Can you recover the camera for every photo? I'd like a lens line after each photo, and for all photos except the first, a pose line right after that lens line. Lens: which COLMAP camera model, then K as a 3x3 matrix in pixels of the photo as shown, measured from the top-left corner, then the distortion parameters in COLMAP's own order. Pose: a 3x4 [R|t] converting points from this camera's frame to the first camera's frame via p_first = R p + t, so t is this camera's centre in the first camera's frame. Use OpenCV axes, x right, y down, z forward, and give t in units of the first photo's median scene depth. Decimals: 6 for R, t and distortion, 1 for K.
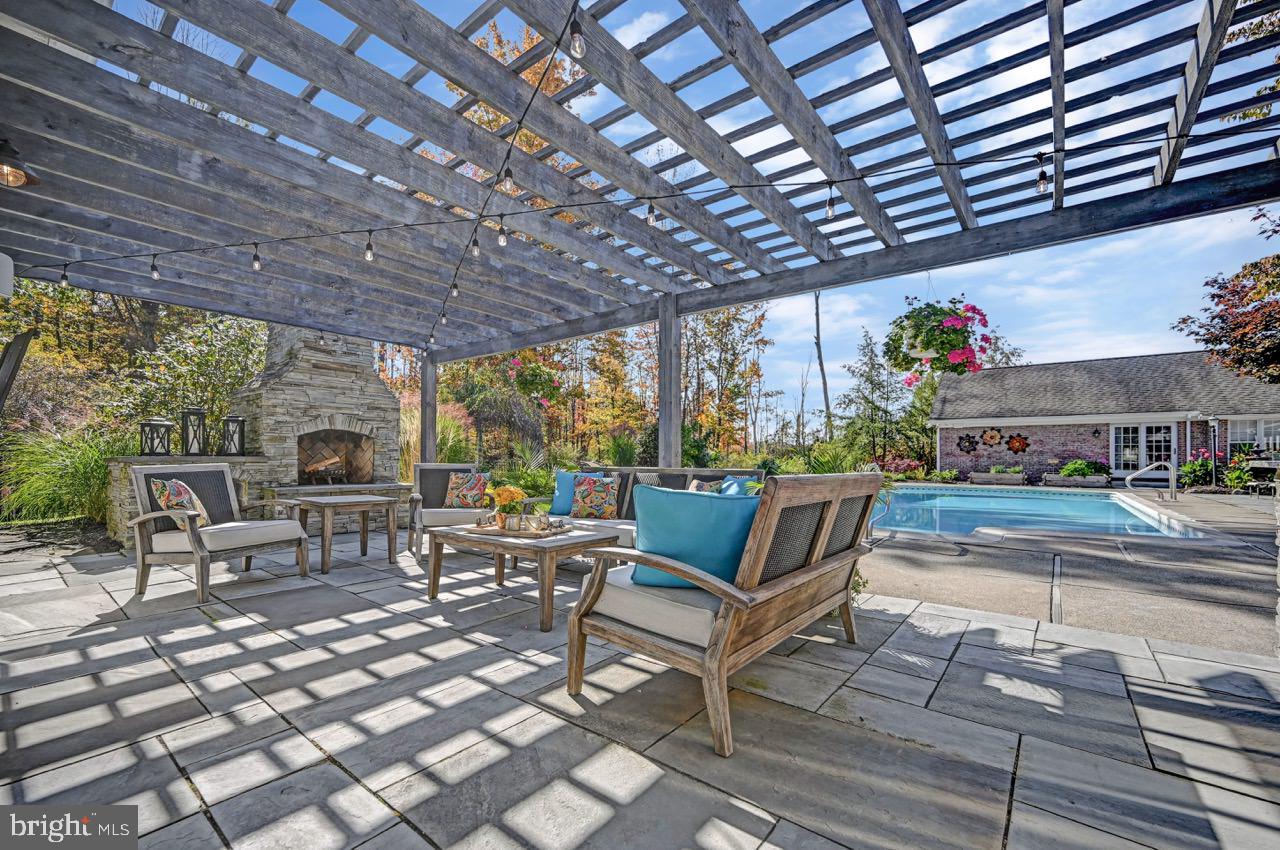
lens RADIAL K [[521.5, 0, 621.2], [0, 521.5, 444.6], [0, 0, 1]] dist [-0.006367, 0.001706]
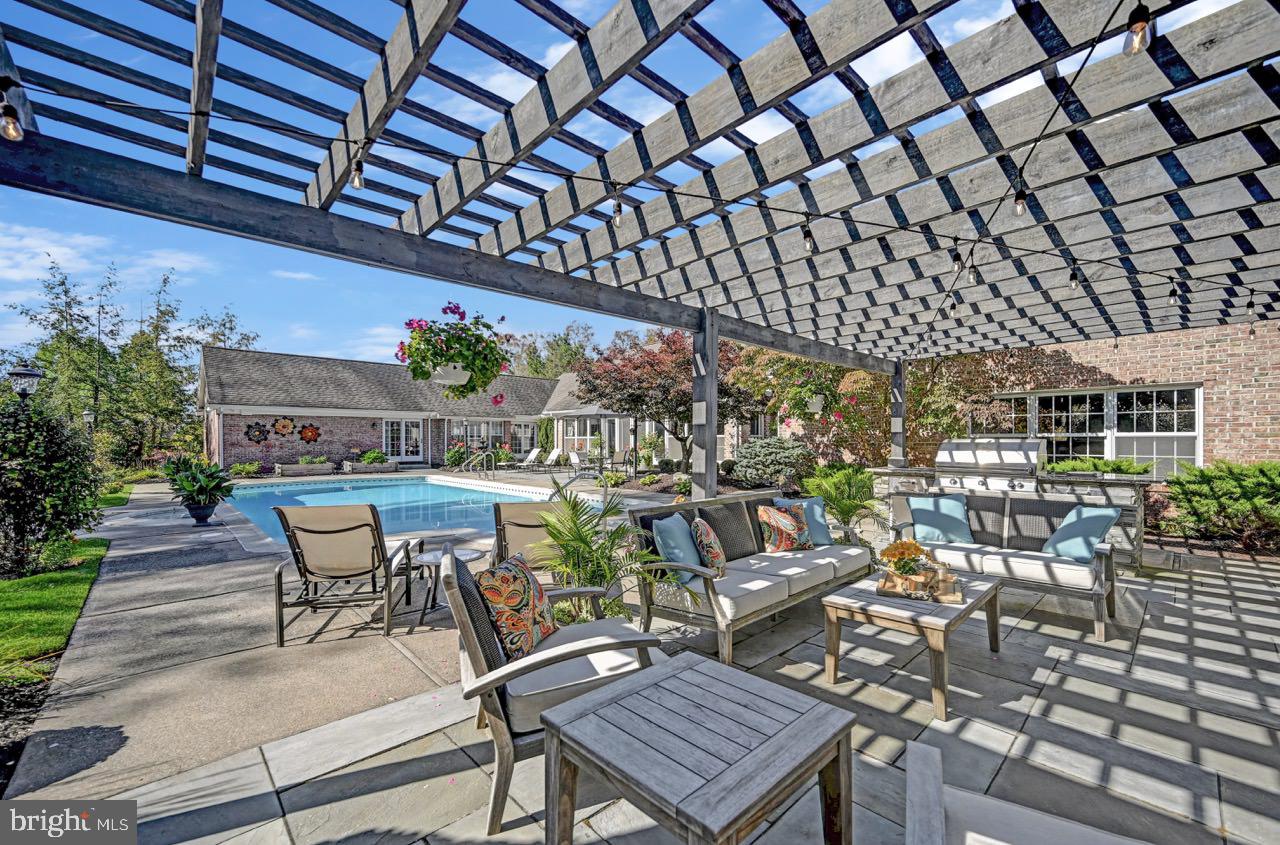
lens RADIAL K [[521.5, 0, 666.1], [0, 521.5, 451.9], [0, 0, 1]] dist [-0.006367, 0.001706]
pose [[0.108959, -0.028526, 0.993637, -1.048104], [-0.020694, 0.999306, 0.030958, -0.074155], [-0.993831, -0.023935, 0.108294, 1.263191]]
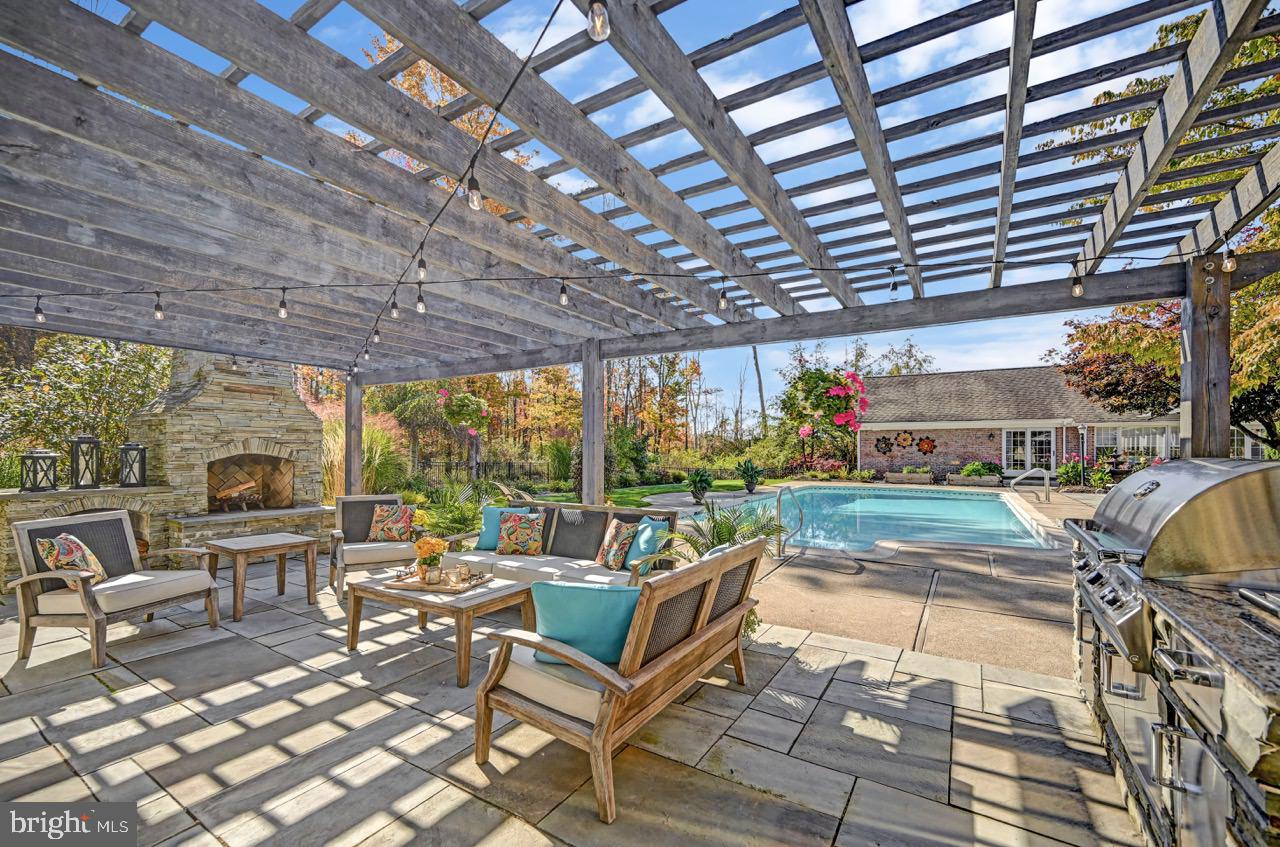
lens RADIAL K [[521.5, 0, 629.3], [0, 521.5, 440.7], [0, 0, 1]] dist [-0.006367, 0.001706]
pose [[0.992437, -0.000003, 0.122753, 0.046865], [-0.000731, 0.999982, 0.005935, -0.114067], [-0.122751, -0.005980, 0.992420, -0.064486]]
